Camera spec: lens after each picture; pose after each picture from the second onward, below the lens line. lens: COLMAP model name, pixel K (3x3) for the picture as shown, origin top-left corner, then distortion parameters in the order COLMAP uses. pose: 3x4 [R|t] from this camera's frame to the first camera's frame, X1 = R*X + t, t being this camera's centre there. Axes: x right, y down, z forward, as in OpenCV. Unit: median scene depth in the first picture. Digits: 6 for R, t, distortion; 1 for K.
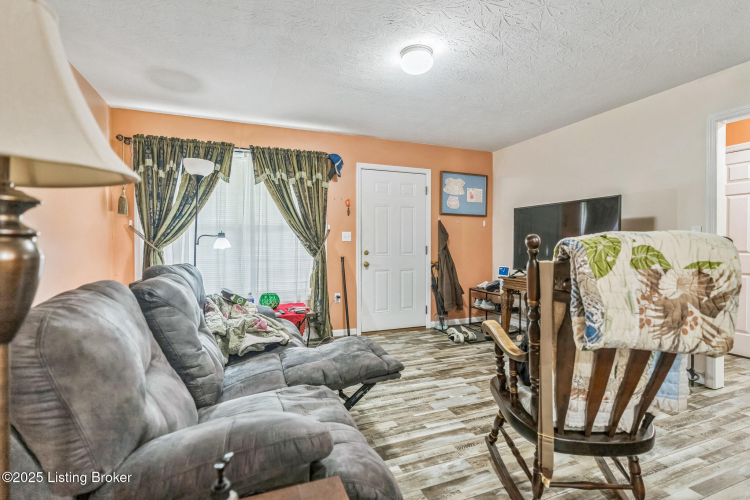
lens RADIAL K [[348.7, 0, 374.7], [0, 348.7, 248.8], [0, 0, 1]] dist [-0.000180, 0.001013]
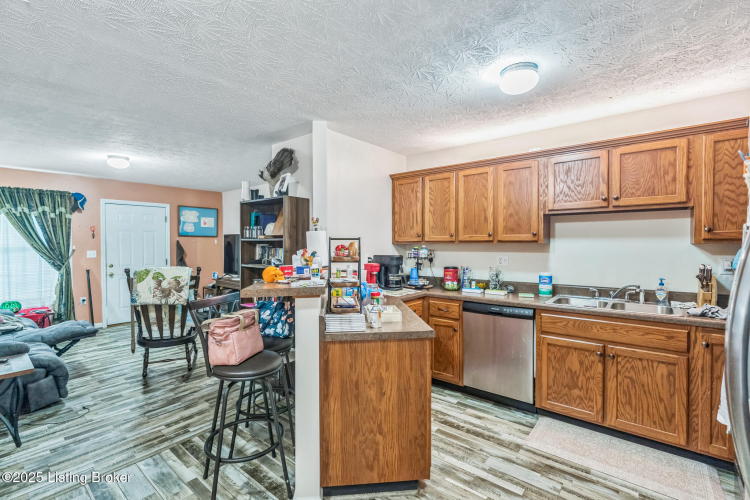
lens RADIAL K [[348.7, 0, 373.2], [0, 348.7, 246.2], [0, 0, 1]] dist [-0.000180, 0.001013]
pose [[0.885502, -0.011339, 0.464497, 0.269241], [0.011673, 0.999930, 0.002156, -0.060306], [-0.464488, 0.003513, 0.885572, -0.720213]]
